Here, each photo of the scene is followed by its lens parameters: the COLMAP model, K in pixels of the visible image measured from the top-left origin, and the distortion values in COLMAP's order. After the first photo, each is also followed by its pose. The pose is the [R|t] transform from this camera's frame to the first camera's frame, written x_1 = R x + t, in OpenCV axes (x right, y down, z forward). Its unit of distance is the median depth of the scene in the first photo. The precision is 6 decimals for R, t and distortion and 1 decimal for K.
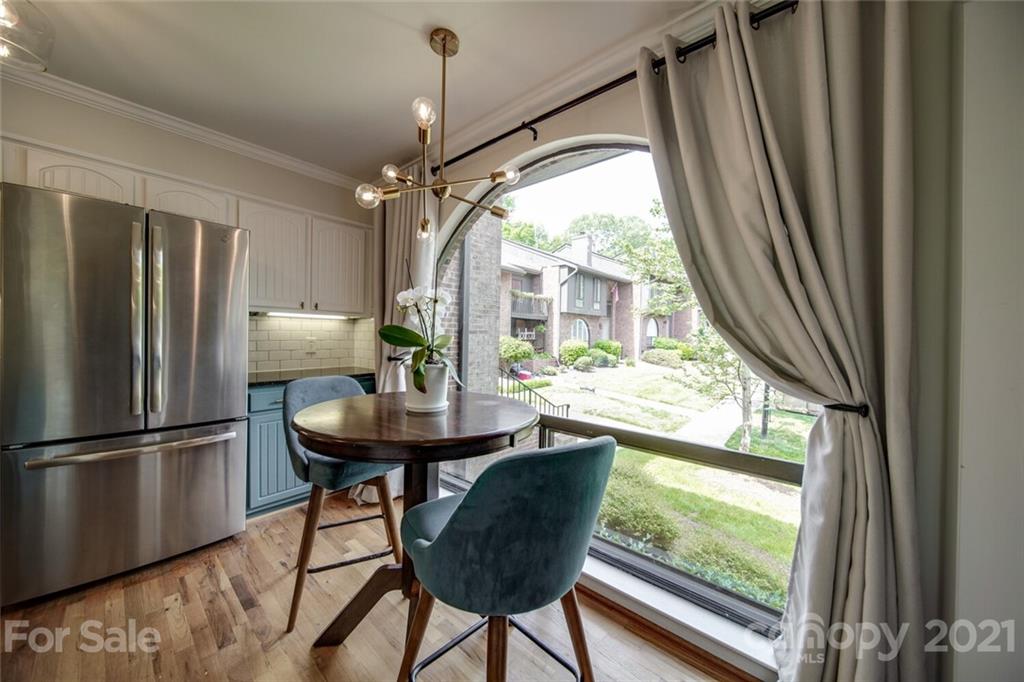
lens RADIAL K [[361.0, 0, 510.0], [0, 361.0, 341.1], [0, 0, 1]] dist [0.000027, -0.000431]
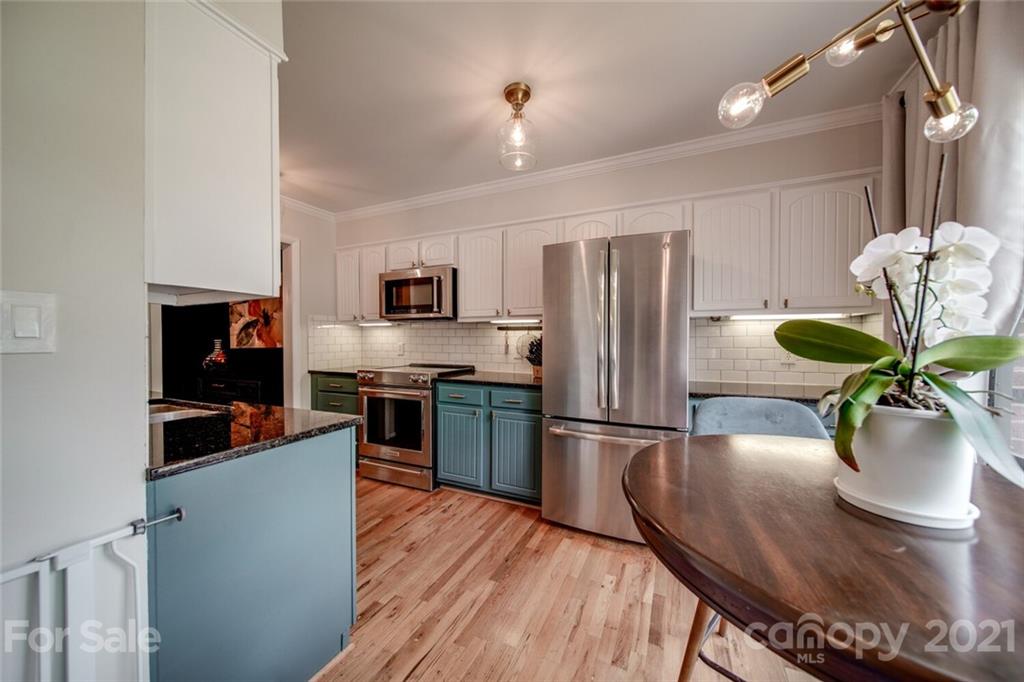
lens RADIAL K [[361.0, 0, 510.0], [0, 361.0, 341.1], [0, 0, 1]] dist [0.000027, -0.000431]
pose [[0.284994, -0.010325, -0.958474, 0.048787], [-0.008063, 0.999881, -0.013169, -0.002811], [0.958495, 0.011481, 0.284877, 0.361296]]
